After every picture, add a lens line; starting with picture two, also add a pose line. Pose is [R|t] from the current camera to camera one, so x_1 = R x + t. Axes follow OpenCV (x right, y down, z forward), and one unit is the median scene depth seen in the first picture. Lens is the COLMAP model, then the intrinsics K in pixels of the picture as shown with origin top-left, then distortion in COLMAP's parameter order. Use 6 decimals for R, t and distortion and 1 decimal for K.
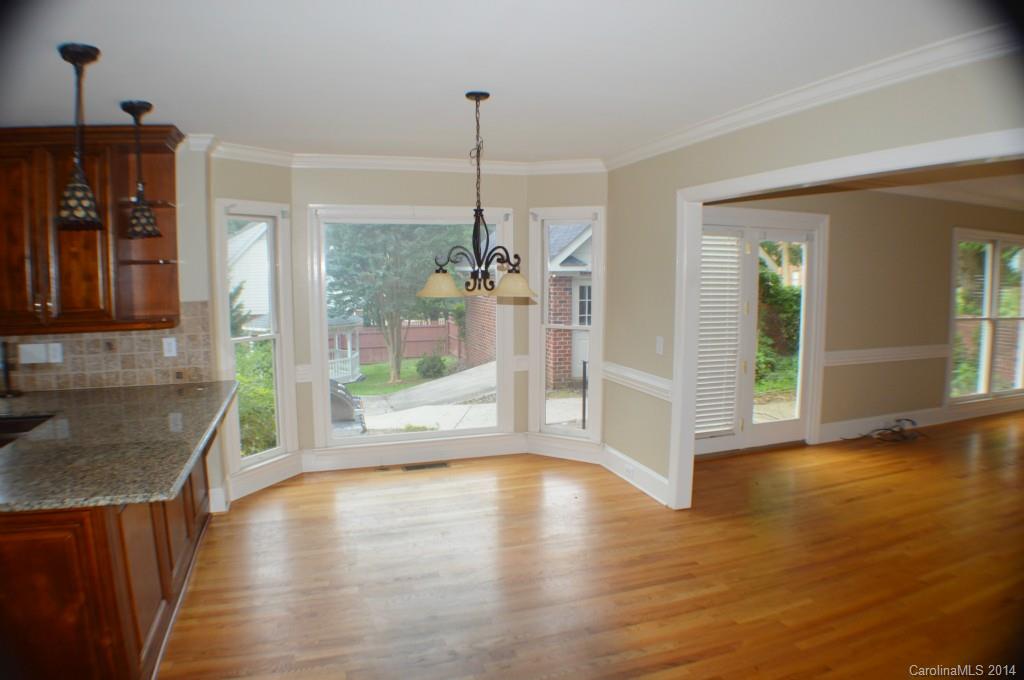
lens RADIAL K [[613.9, 0, 514.7], [0, 613.9, 329.9], [0, 0, 1]] dist [-0.150198, 0.022423]
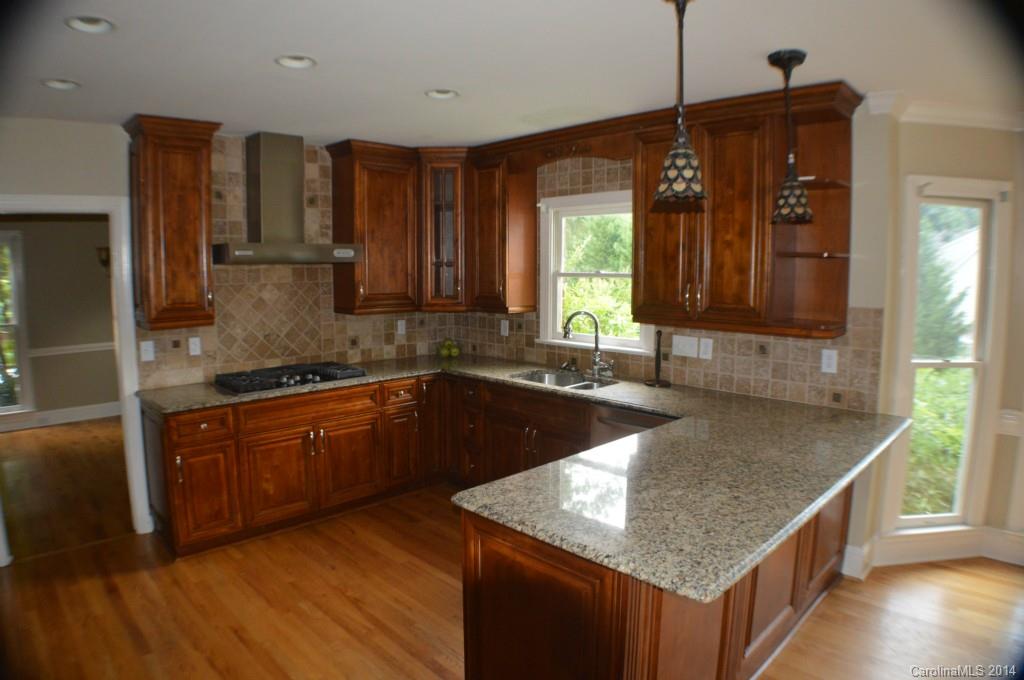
lens RADIAL K [[613.9, 0, 514.7], [0, 613.9, 329.9], [0, 0, 1]] dist [-0.150198, 0.022423]
pose [[0.437640, 0.101435, -0.893411, -0.059099], [-0.098861, 0.993021, 0.064317, -0.022908], [0.893699, 0.060176, 0.444613, 0.247670]]
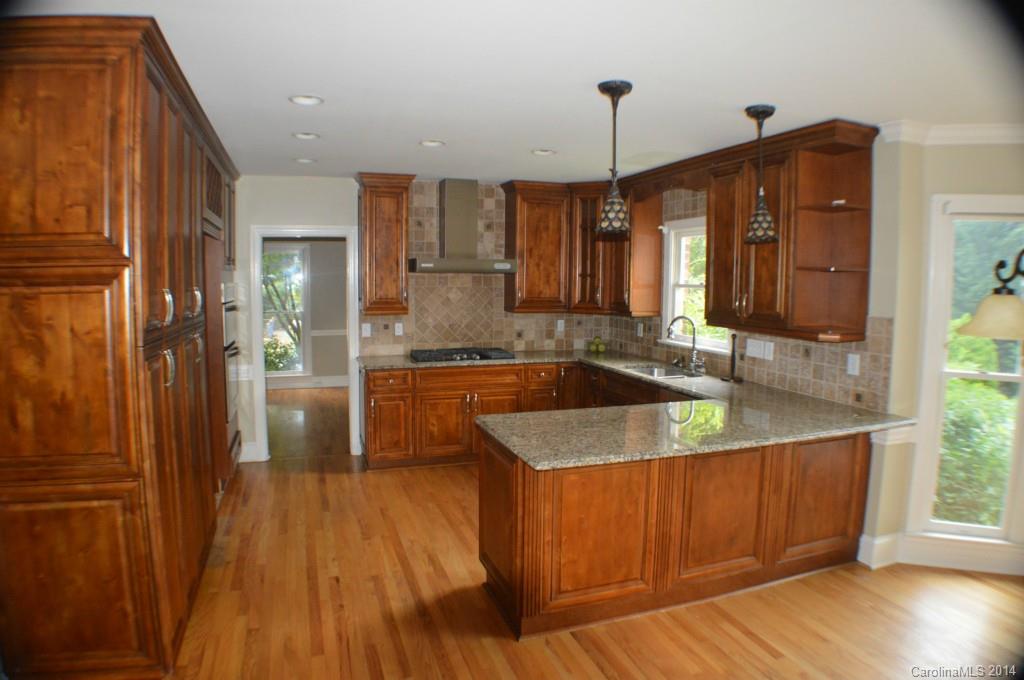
lens RADIAL K [[613.9, 0, 514.7], [0, 613.9, 329.9], [0, 0, 1]] dist [-0.150198, 0.022423]
pose [[0.009950, 0.093948, -0.995527, 0.302336], [-0.116724, 0.988880, 0.092154, -0.046114], [0.993115, 0.115285, 0.020806, 0.459802]]
